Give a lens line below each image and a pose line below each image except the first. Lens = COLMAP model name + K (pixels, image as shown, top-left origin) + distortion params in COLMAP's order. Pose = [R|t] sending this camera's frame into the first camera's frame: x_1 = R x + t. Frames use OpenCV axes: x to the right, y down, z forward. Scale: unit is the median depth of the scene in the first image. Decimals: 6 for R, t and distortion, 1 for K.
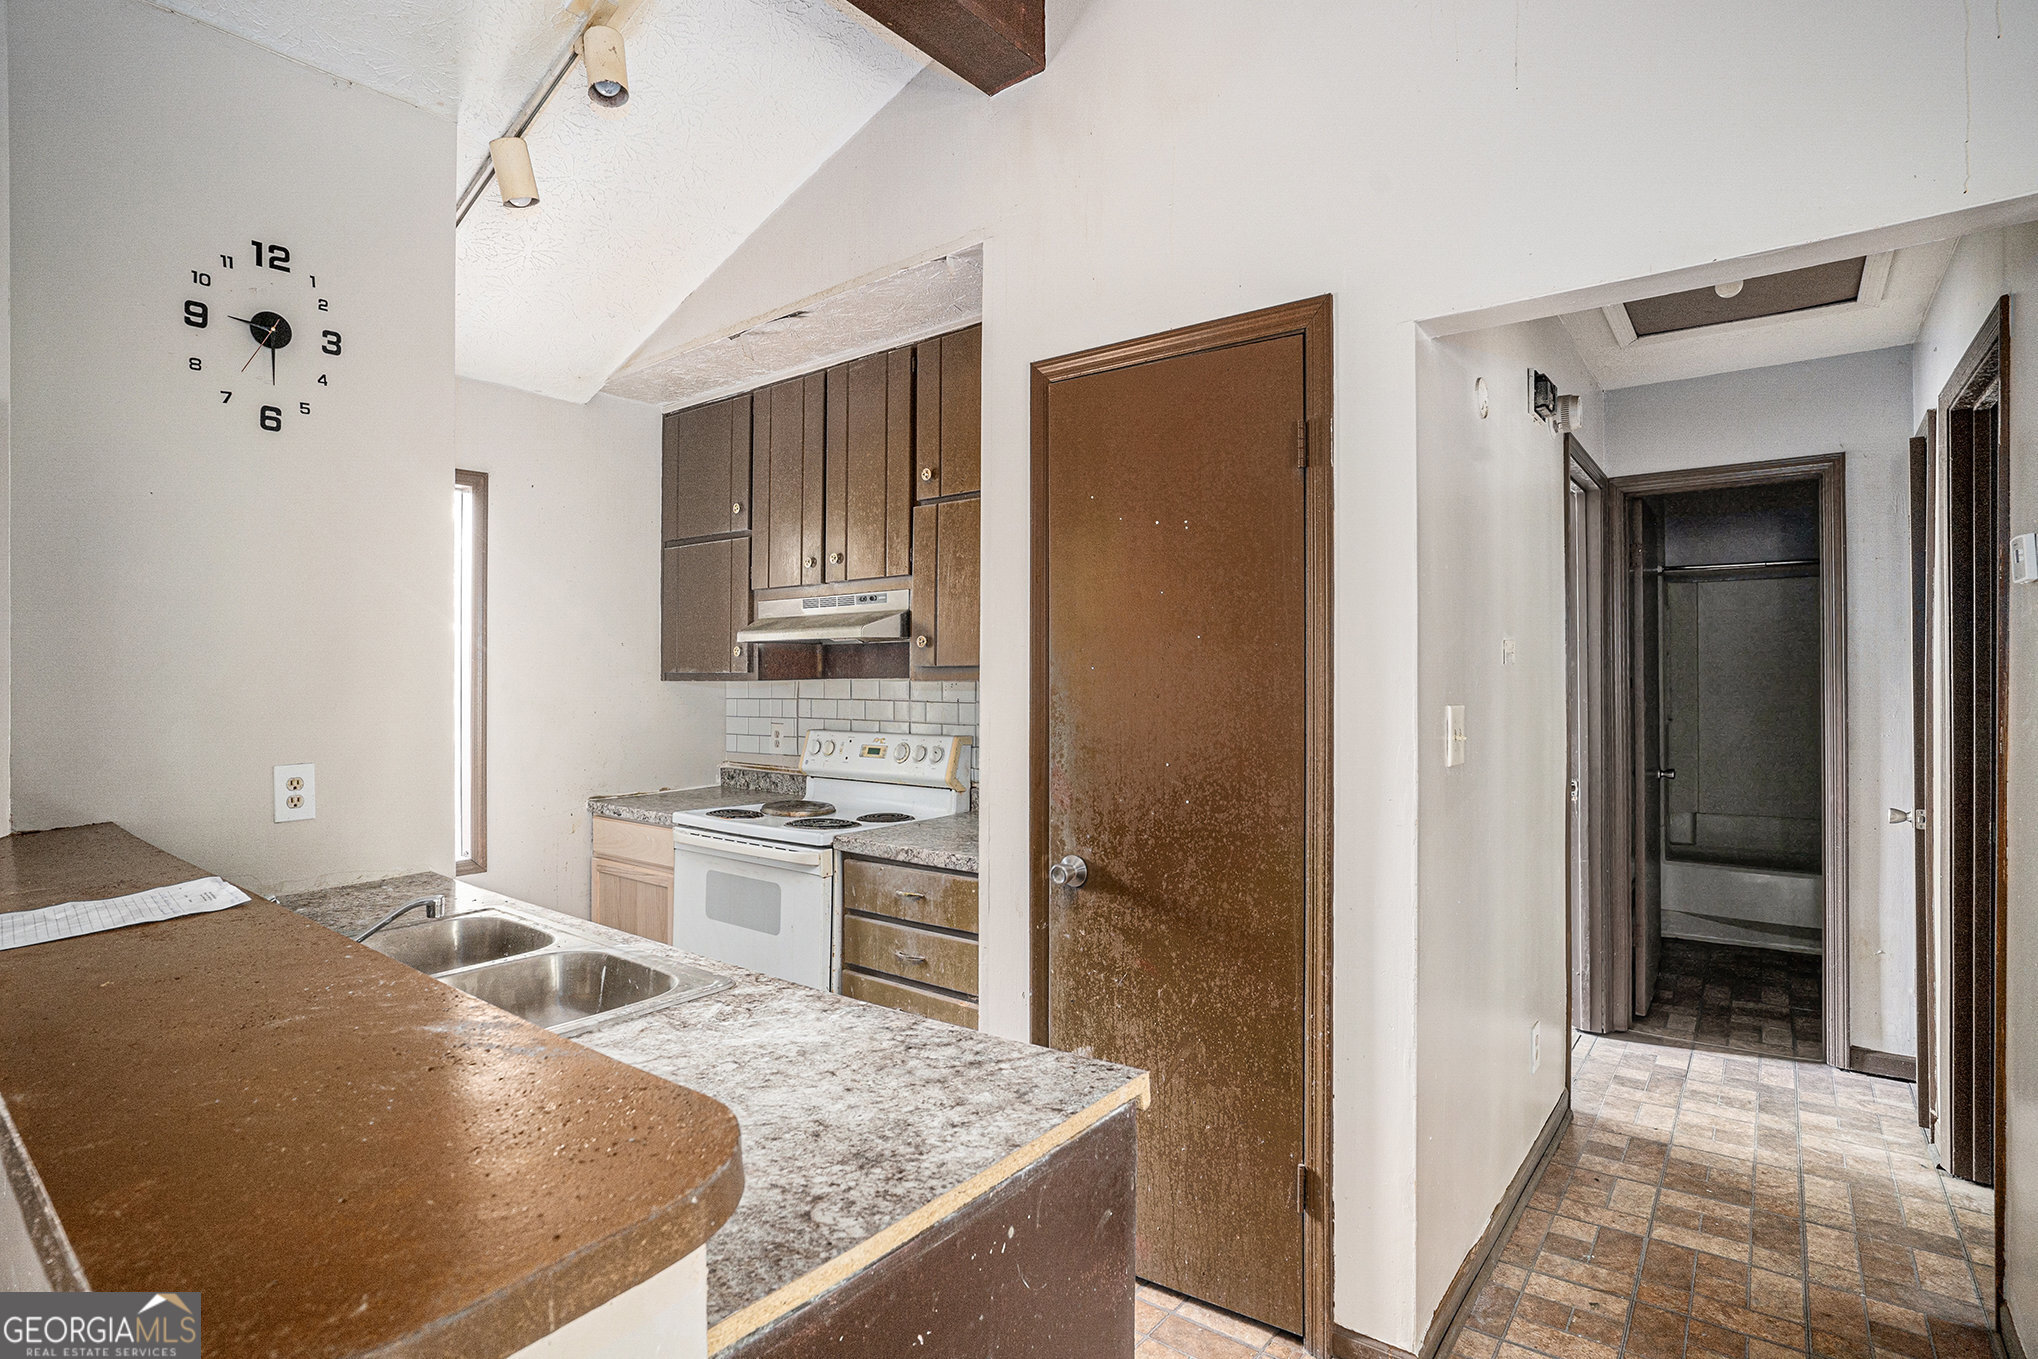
lens RADIAL K [[1021.0, 0, 1002.5], [0, 1021.0, 667.4], [0, 0, 1]] dist [-0.048957, 0.022411]
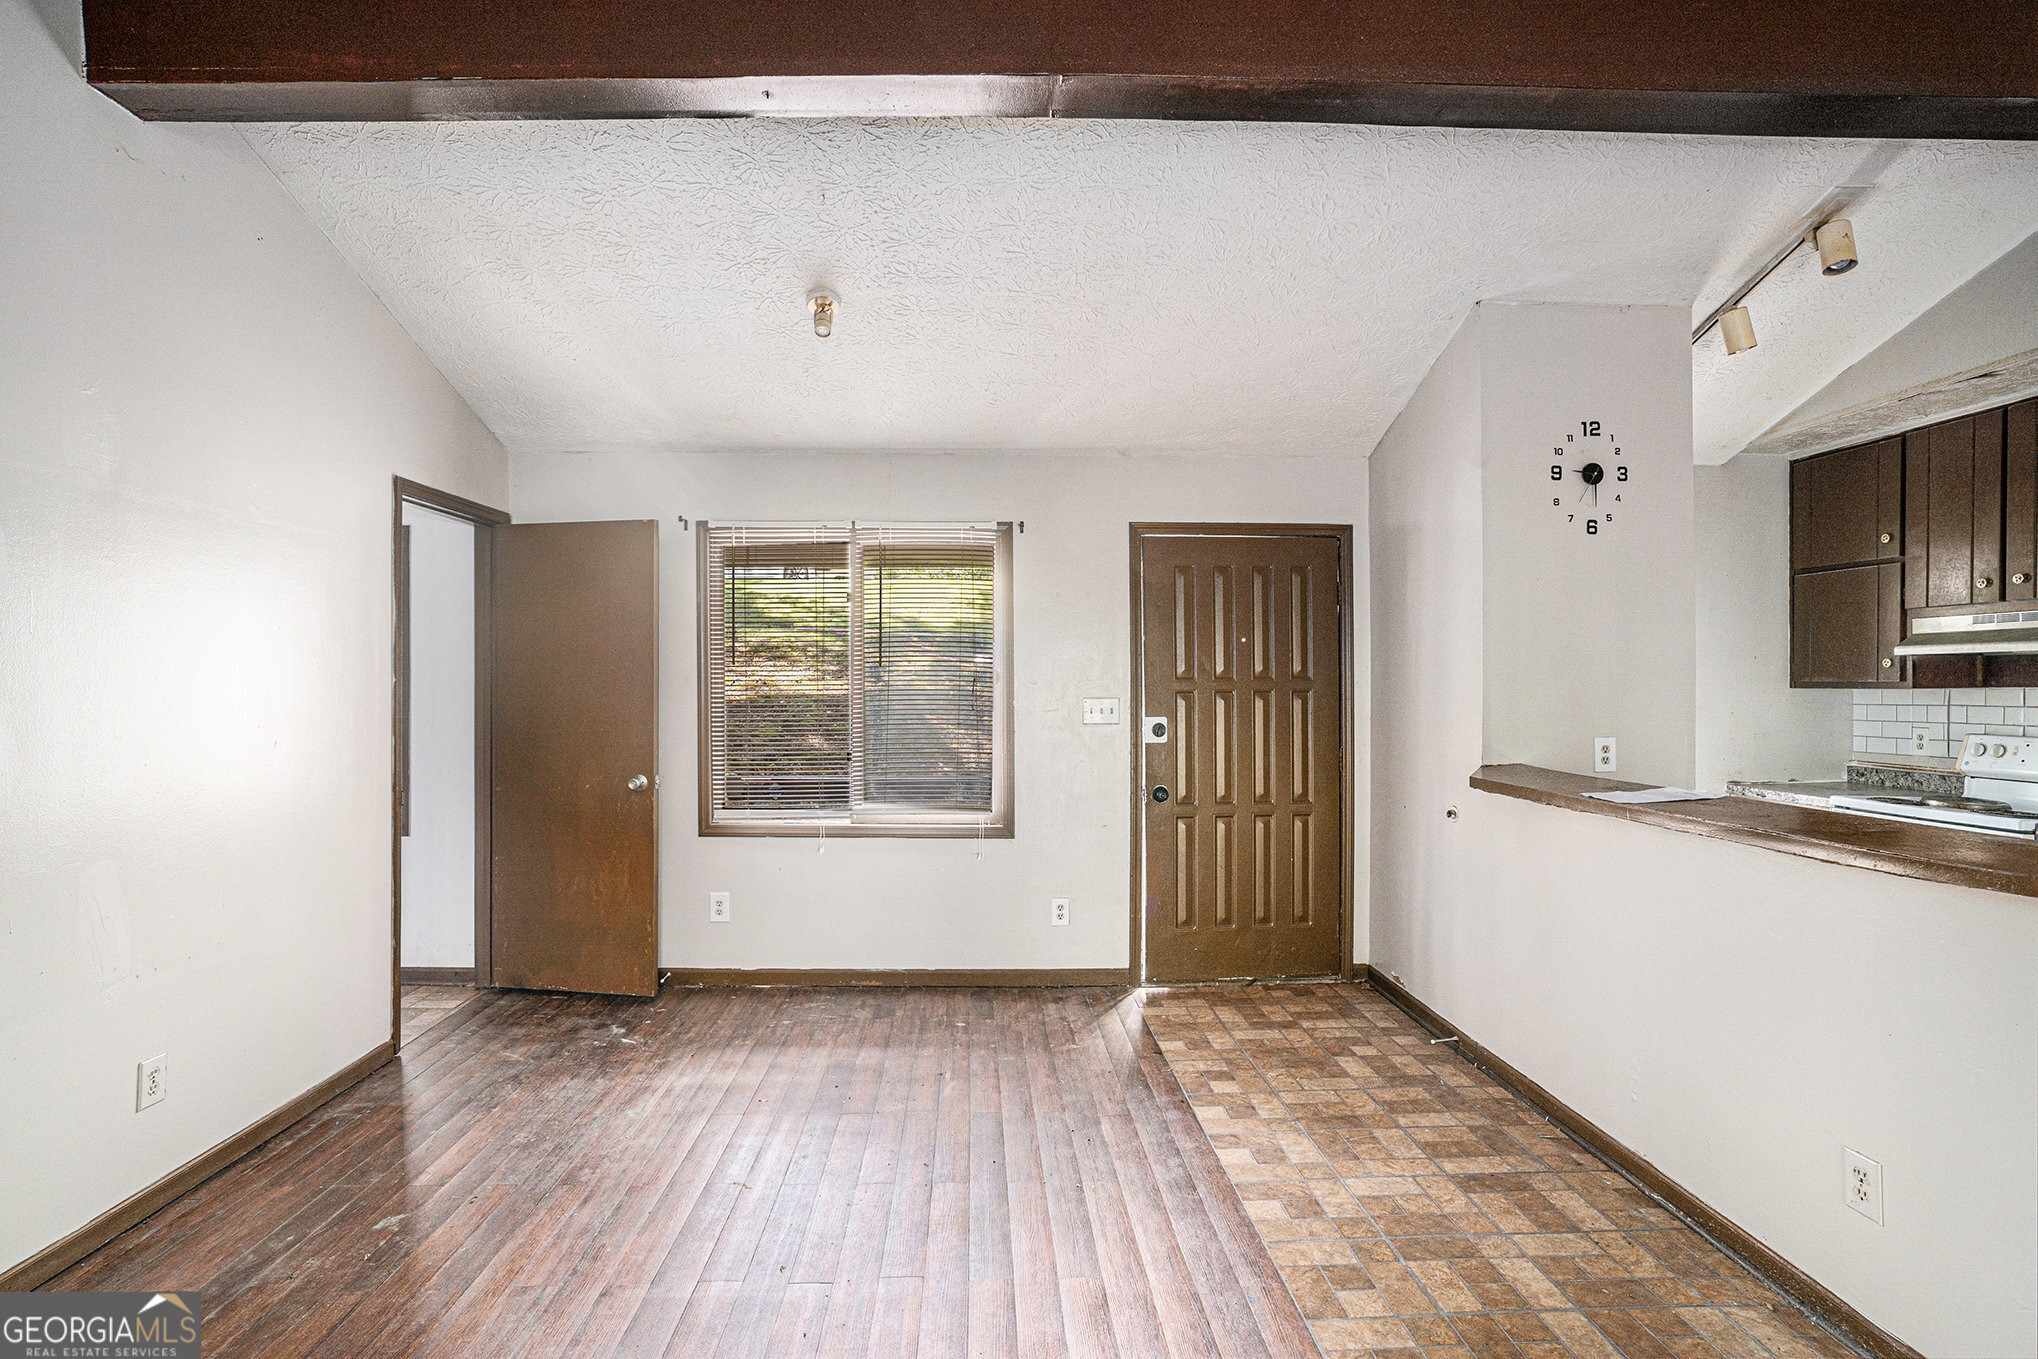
lens RADIAL K [[1021.0, 0, 1009.4], [0, 1021.0, 685.3], [0, 0, 1]] dist [-0.048957, 0.022411]
pose [[0.661538, 0.003684, -0.749903, -0.116551], [0.002627, 0.999970, 0.007230, -0.002191], [0.749907, -0.006753, 0.661508, -0.786959]]
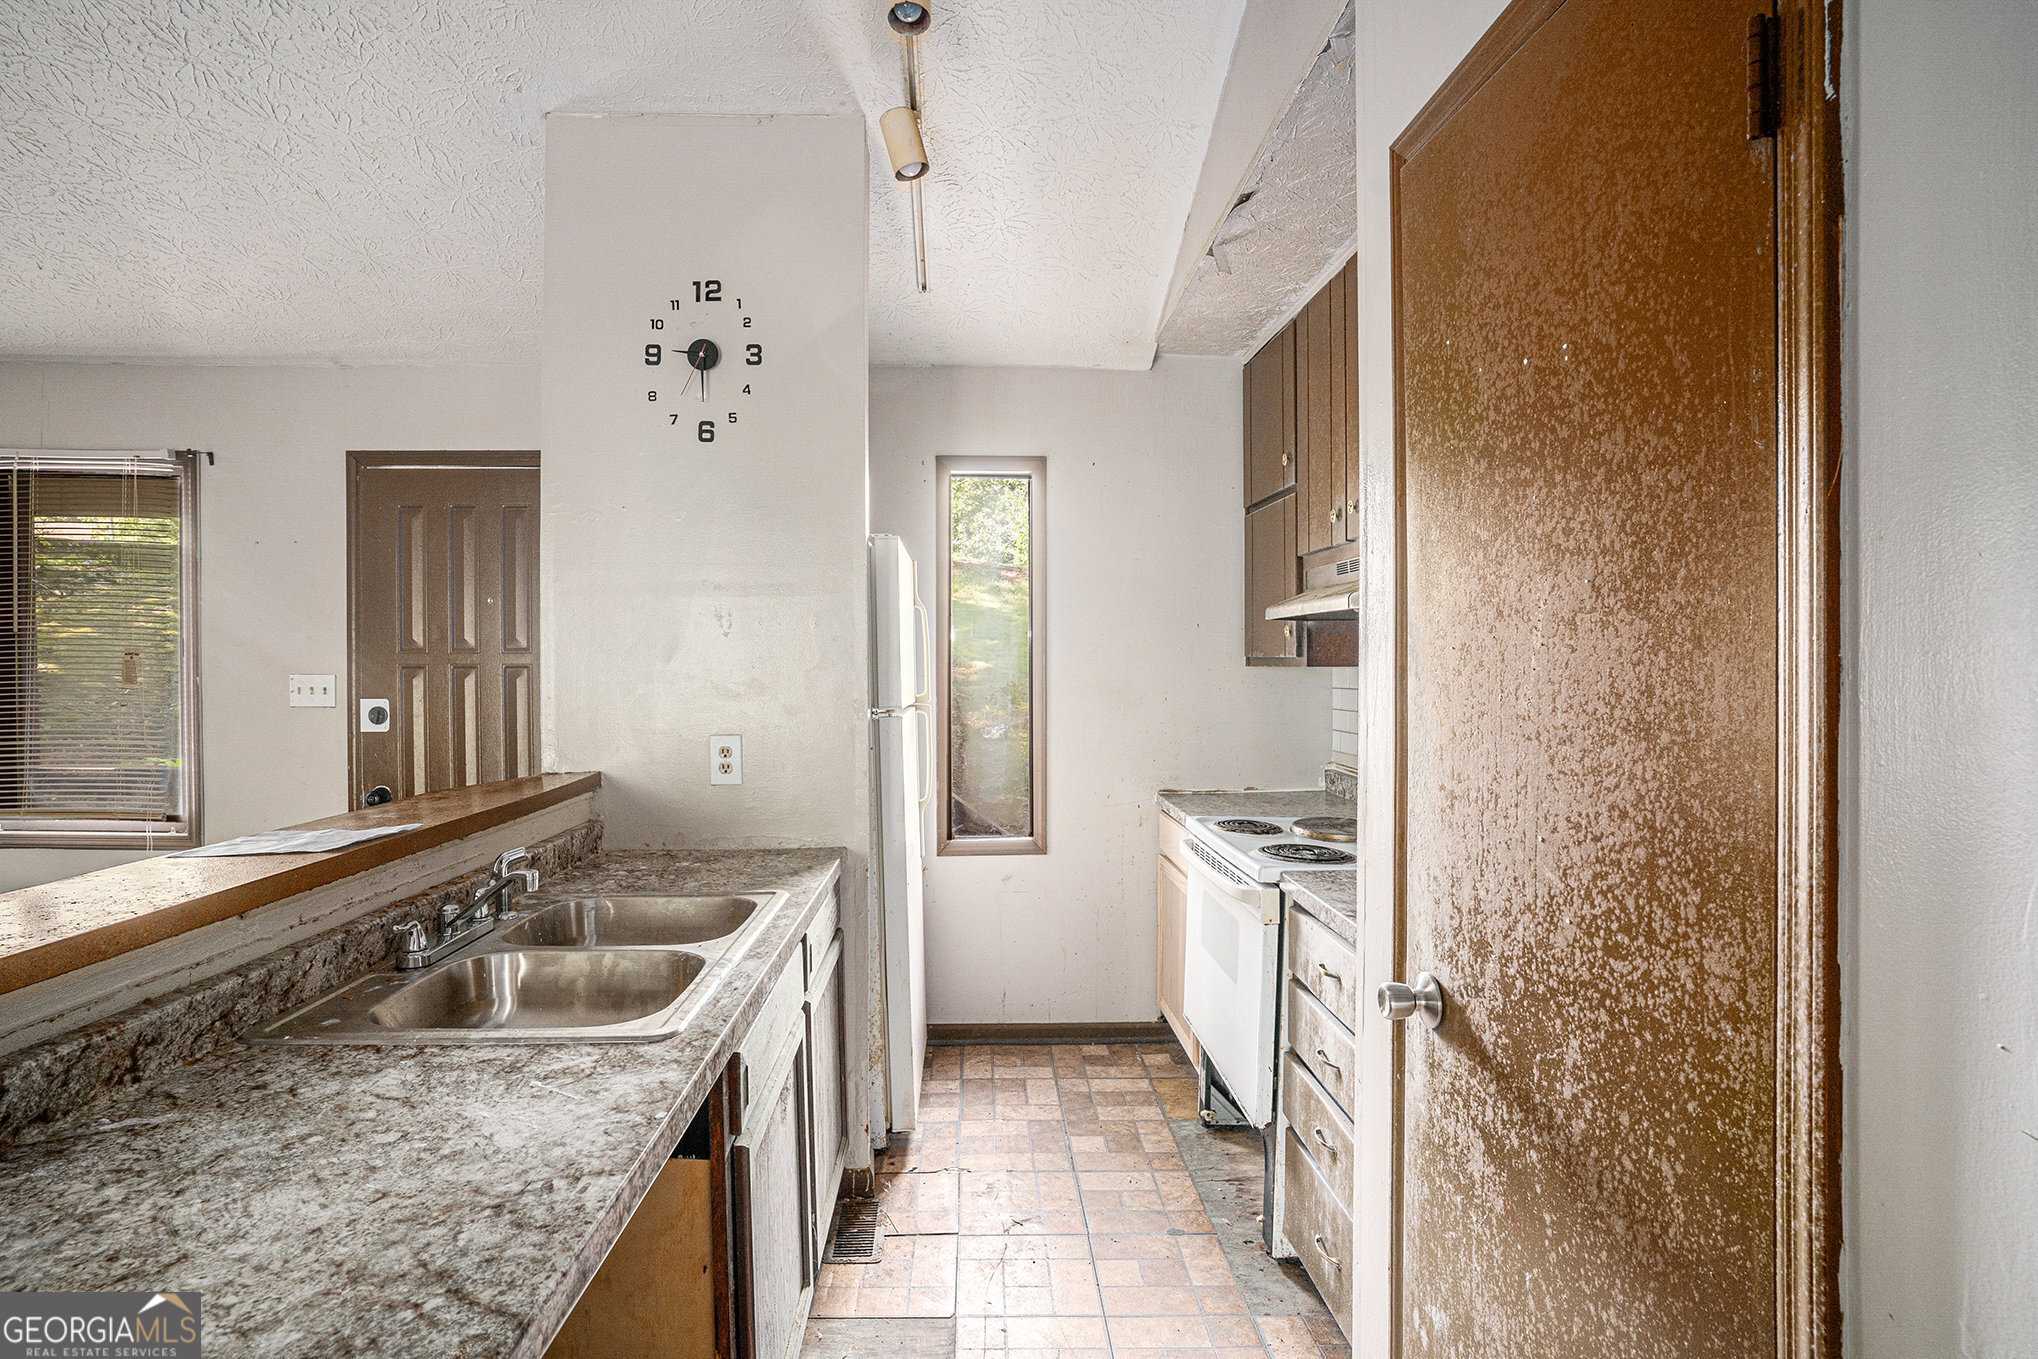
lens RADIAL K [[1021.0, 0, 1012.7], [0, 1021.0, 670.0], [0, 0, 1]] dist [-0.048957, 0.022411]
pose [[0.655122, 0.013536, -0.755402, 0.364273], [-0.001888, 0.999866, 0.016279, 0.004238], [0.755521, -0.009238, 0.655059, 0.478109]]
